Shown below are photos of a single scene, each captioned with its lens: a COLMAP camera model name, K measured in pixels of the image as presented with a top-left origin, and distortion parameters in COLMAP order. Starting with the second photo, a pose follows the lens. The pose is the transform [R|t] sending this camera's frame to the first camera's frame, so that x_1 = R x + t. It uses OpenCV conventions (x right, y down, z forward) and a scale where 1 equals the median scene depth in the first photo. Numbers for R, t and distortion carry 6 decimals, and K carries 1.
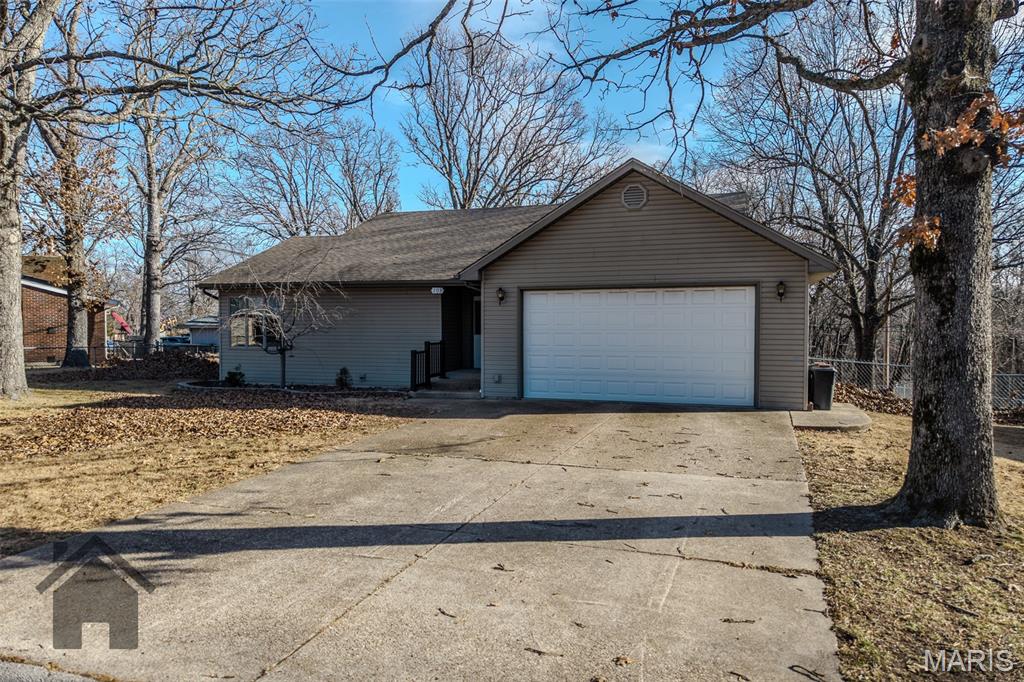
lens RADIAL K [[685.6, 0, 514.2], [0, 685.6, 345.1], [0, 0, 1]] dist [0.017274, -0.018555]
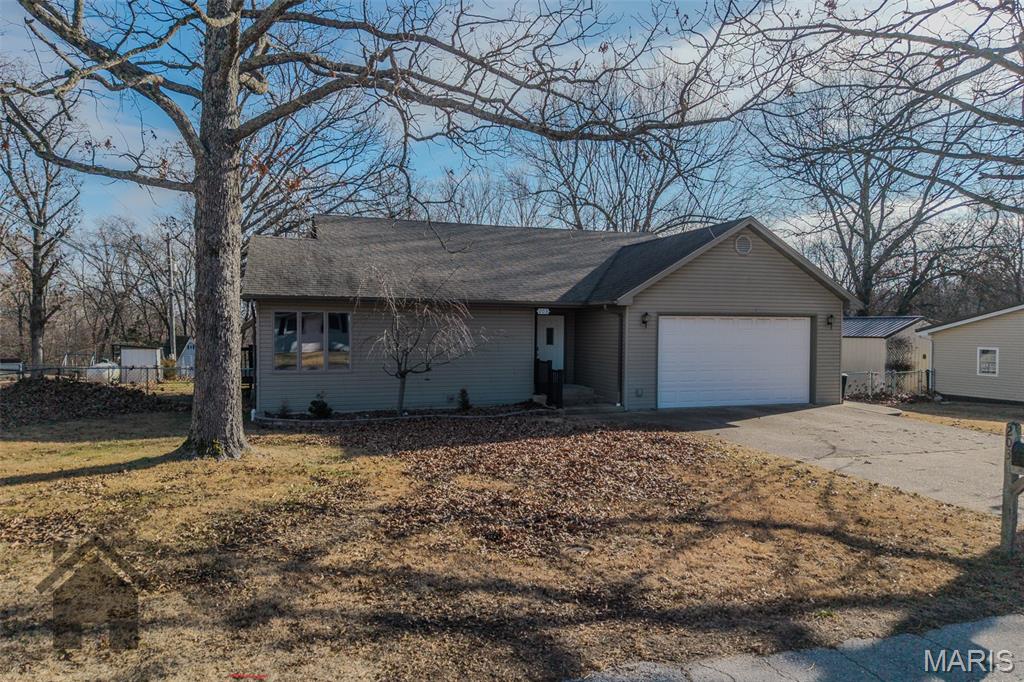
lens RADIAL K [[685.6, 0, 514.2], [0, 685.6, 345.1], [0, 0, 1]] dist [0.017274, -0.018555]
pose [[0.805800, 0.002801, 0.592182, -0.872746], [0.015353, 0.999554, -0.025620, -0.002788], [-0.591989, 0.029736, 0.805397, 0.211851]]
